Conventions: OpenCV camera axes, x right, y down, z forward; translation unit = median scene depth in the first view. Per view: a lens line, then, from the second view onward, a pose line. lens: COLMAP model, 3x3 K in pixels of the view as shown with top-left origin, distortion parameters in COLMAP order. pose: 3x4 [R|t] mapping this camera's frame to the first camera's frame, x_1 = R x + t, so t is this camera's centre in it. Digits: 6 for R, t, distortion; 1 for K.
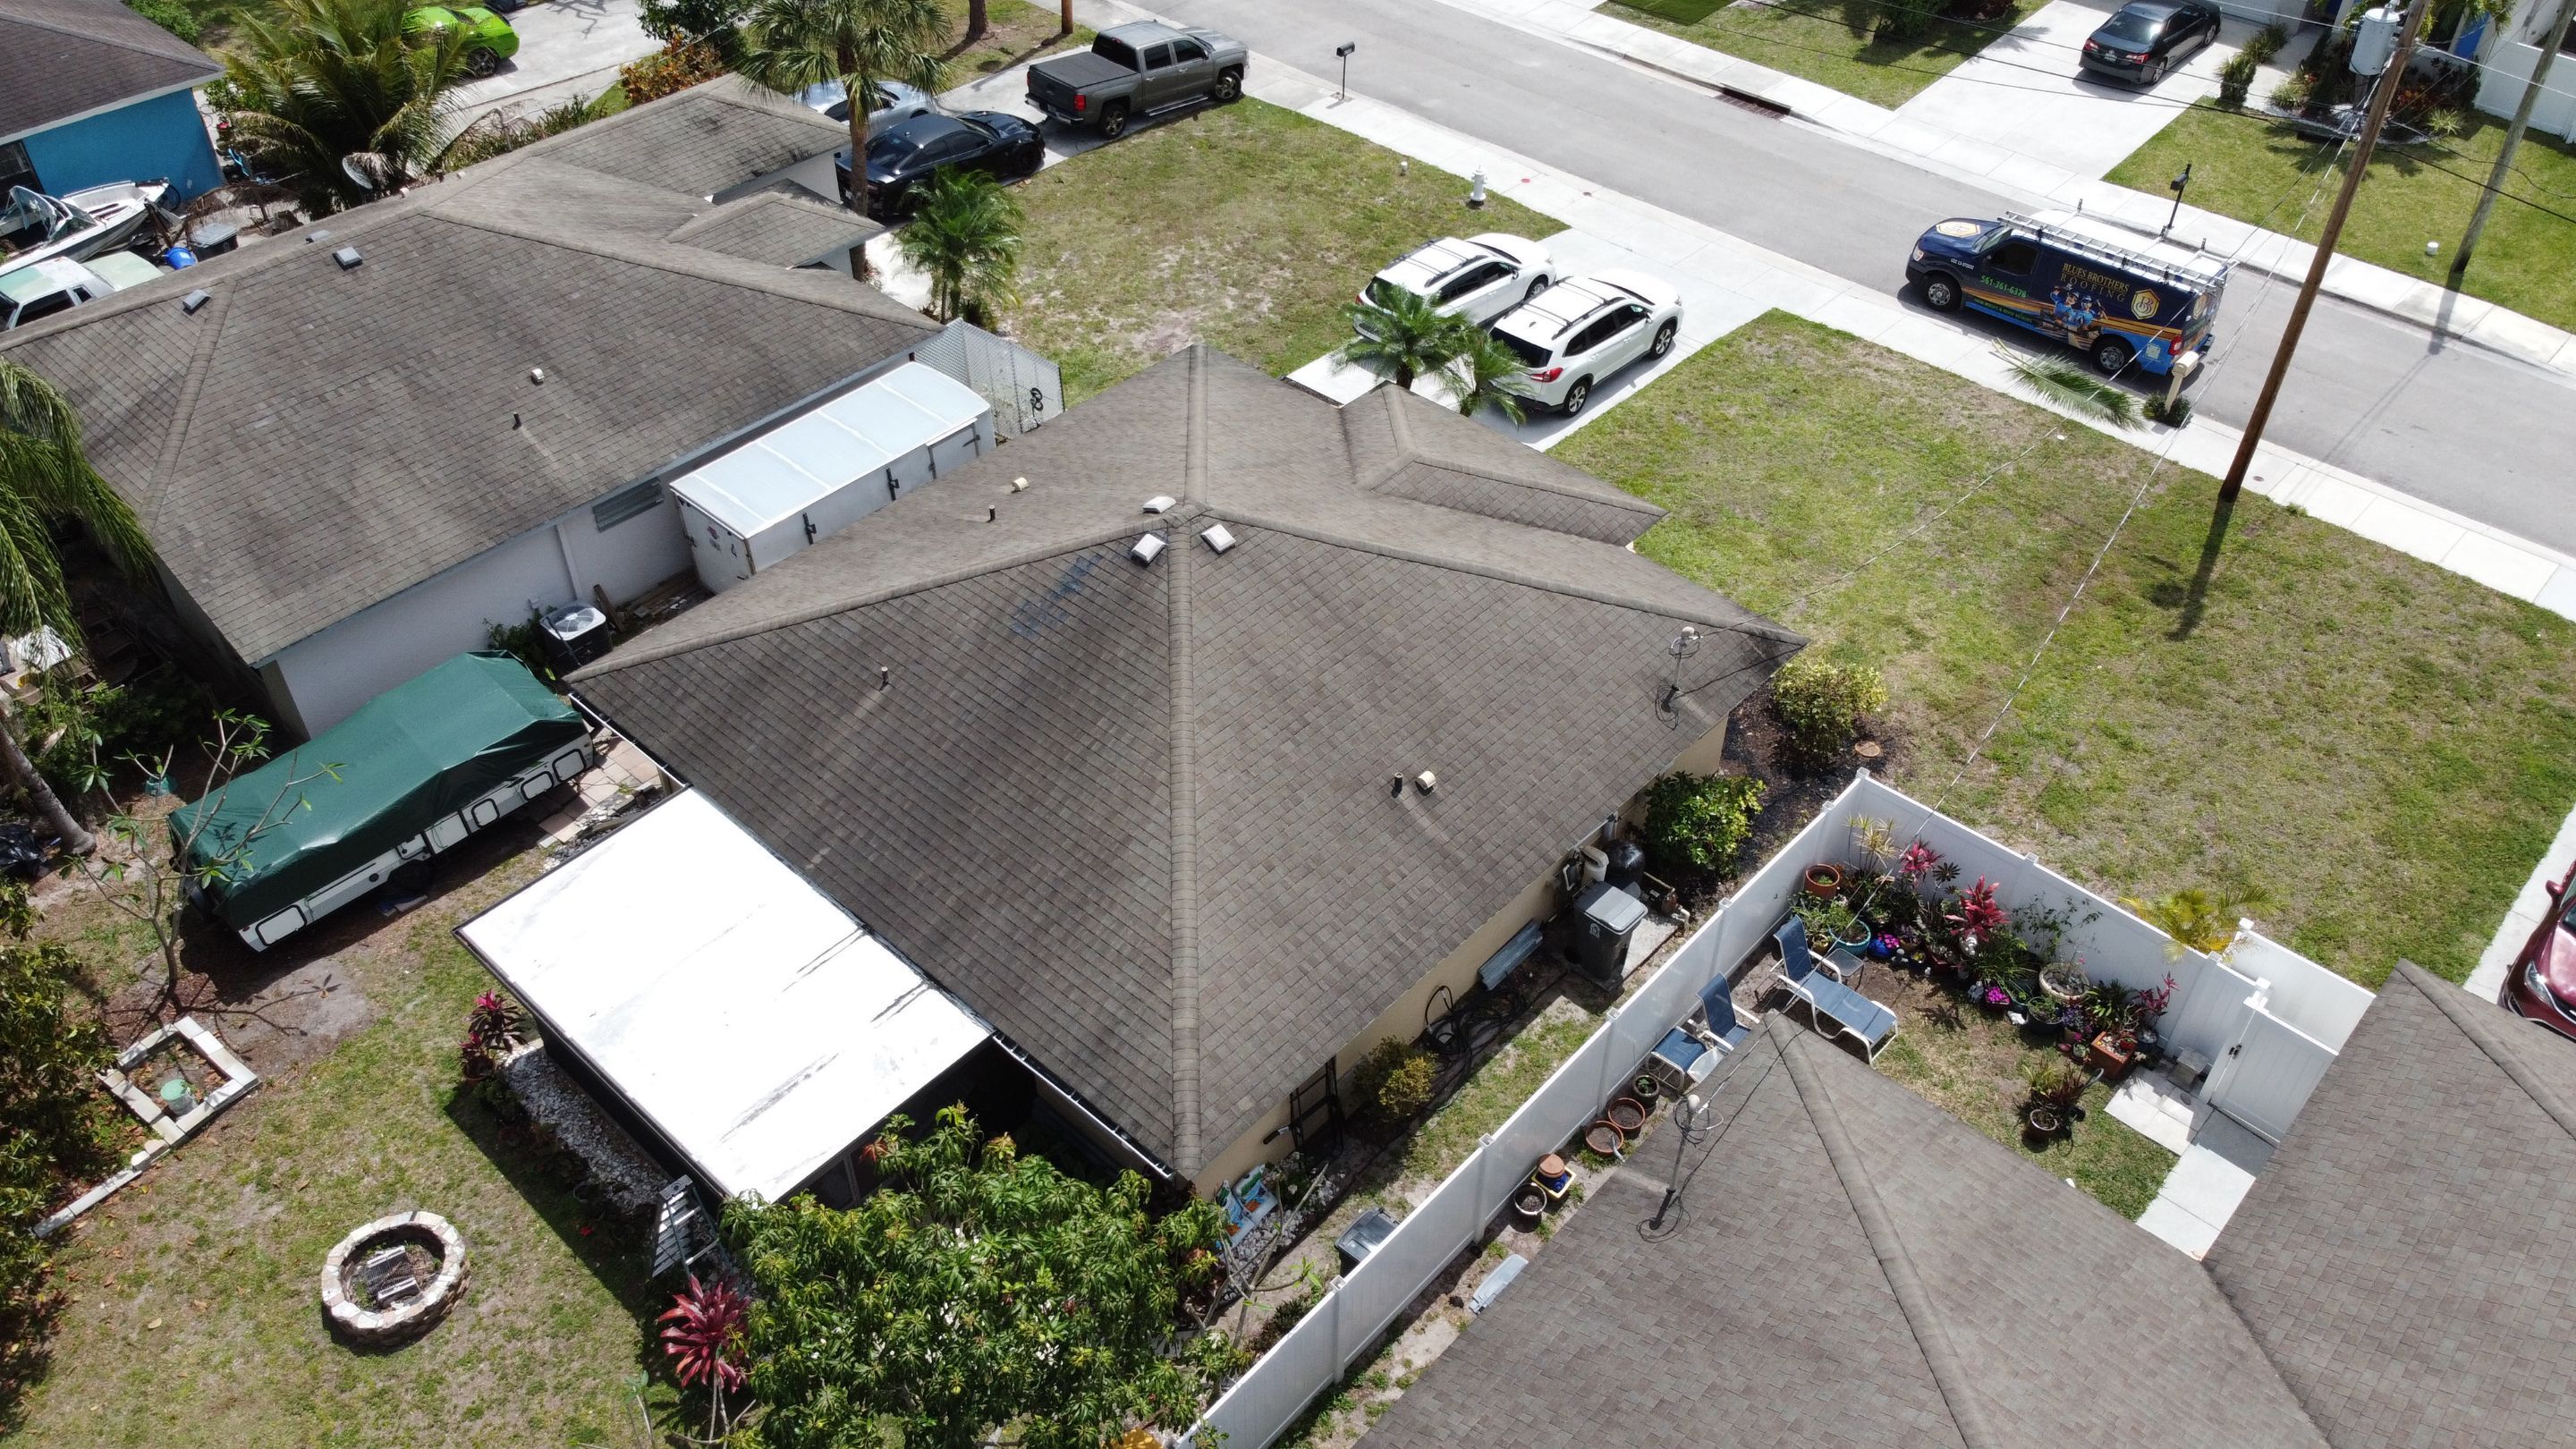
lens RADIAL K [[1956.3, 0, 1284.0], [0, 1956.3, 708.2], [0, 0, 1]] dist [-0.003332, -0.003784]
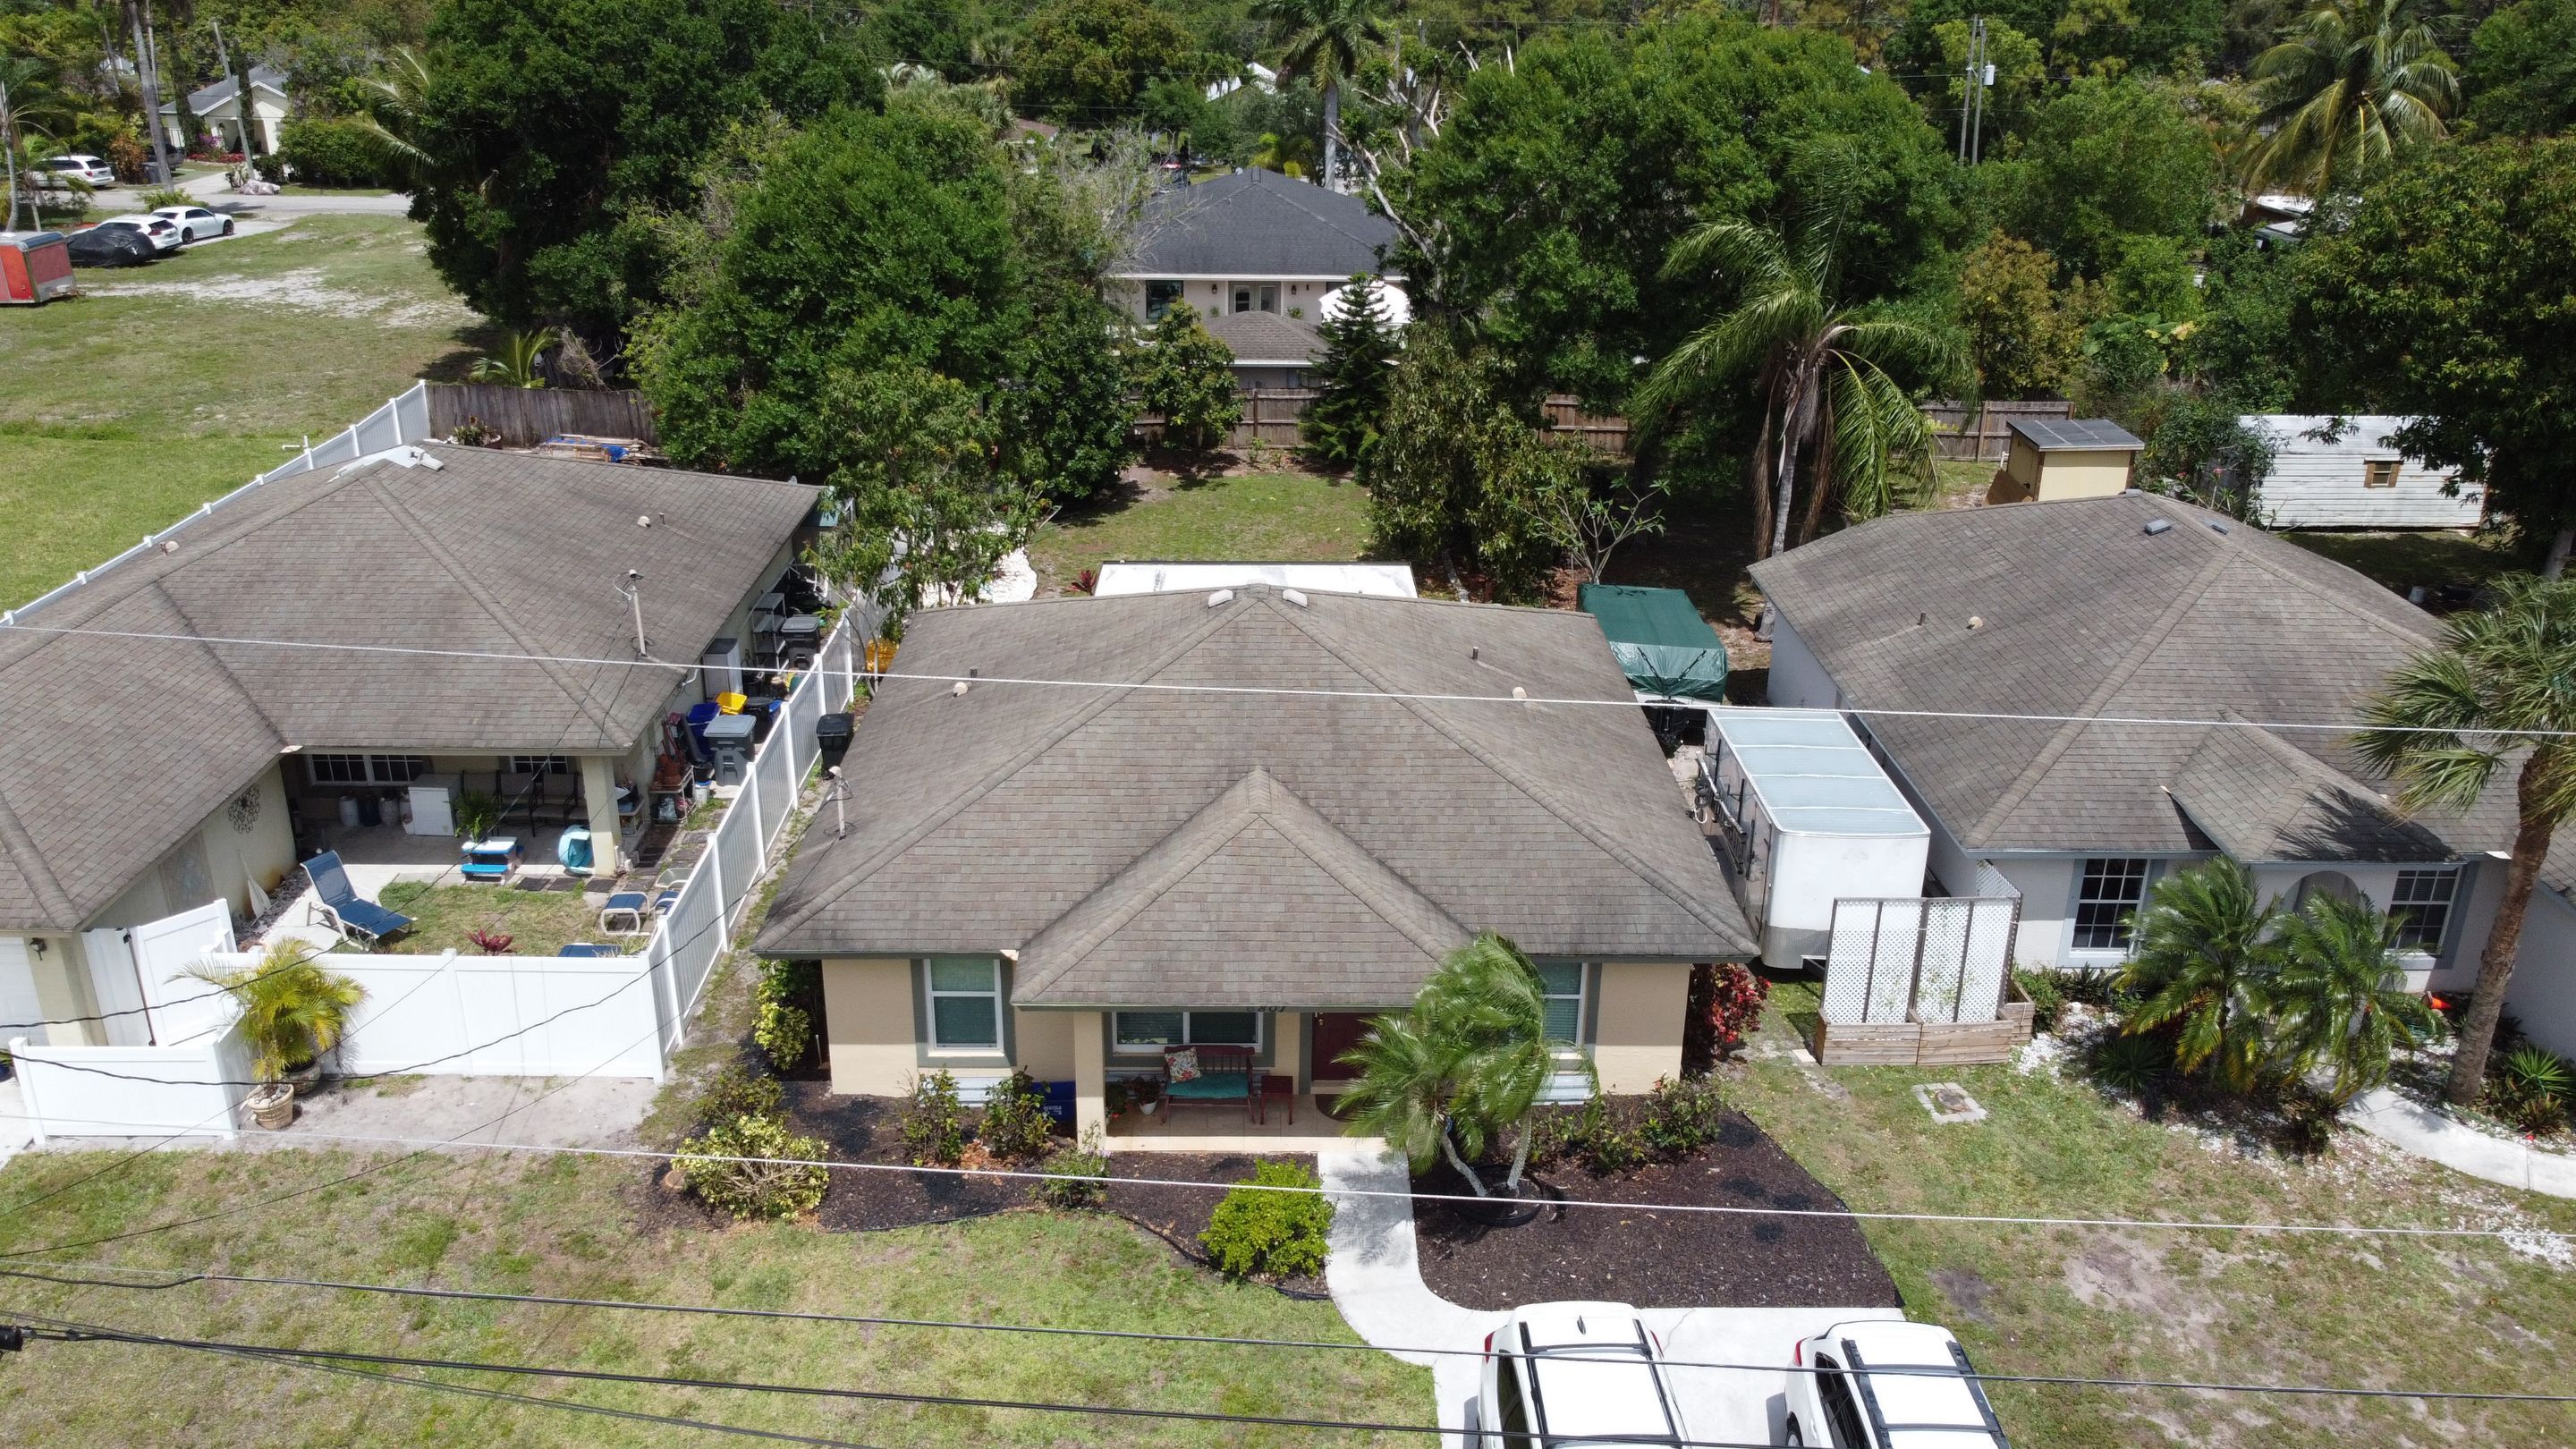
lens RADIAL K [[1956.3, 0, 1284.0], [0, 1956.3, 708.2], [0, 0, 1]] dist [-0.003332, -0.003784]
pose [[-0.725138, 0.244317, -0.643805, 0.700165], [-0.460616, 0.522884, 0.717234, -0.904695], [0.511868, 0.816640, -0.266627, 1.418707]]
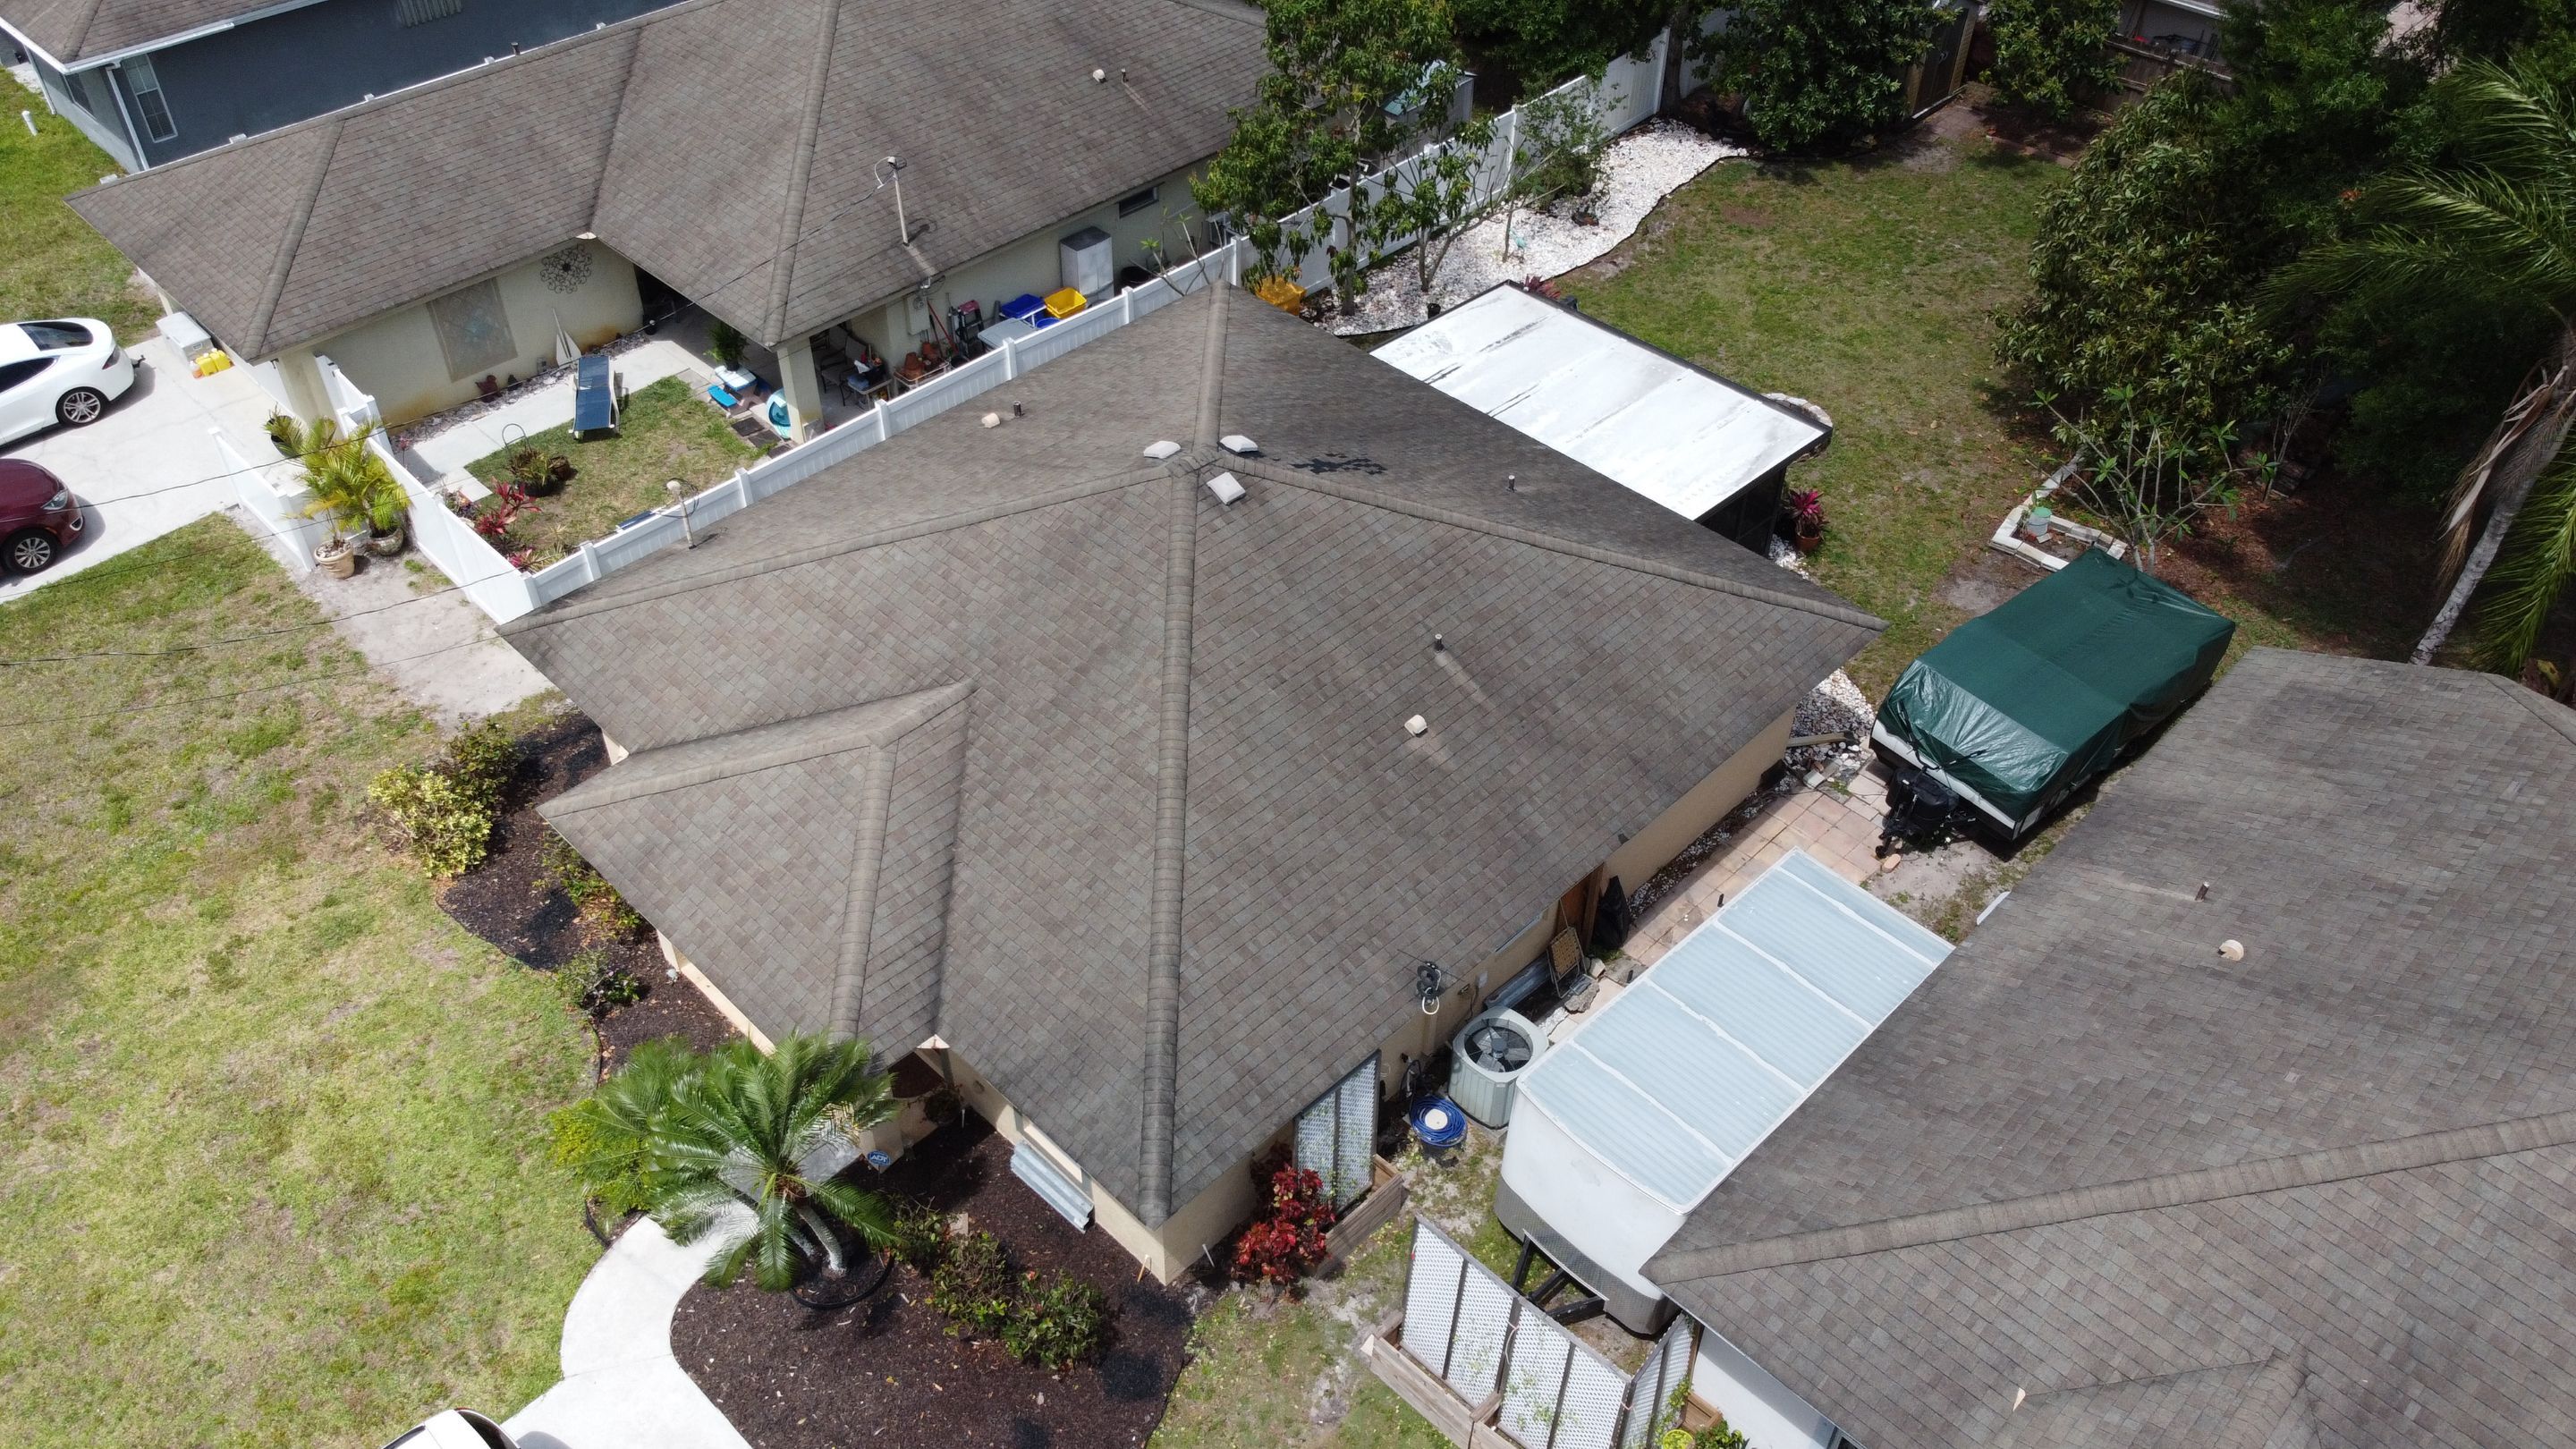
lens RADIAL K [[1956.3, 0, 1284.0], [0, 1956.3, 708.2], [0, 0, 1]] dist [-0.003332, -0.003784]
pose [[-0.999225, -0.033118, 0.021280, -0.117521], [0.016673, 0.133650, 0.990888, -1.005337], [-0.035660, 0.990475, -0.132995, 1.283730]]
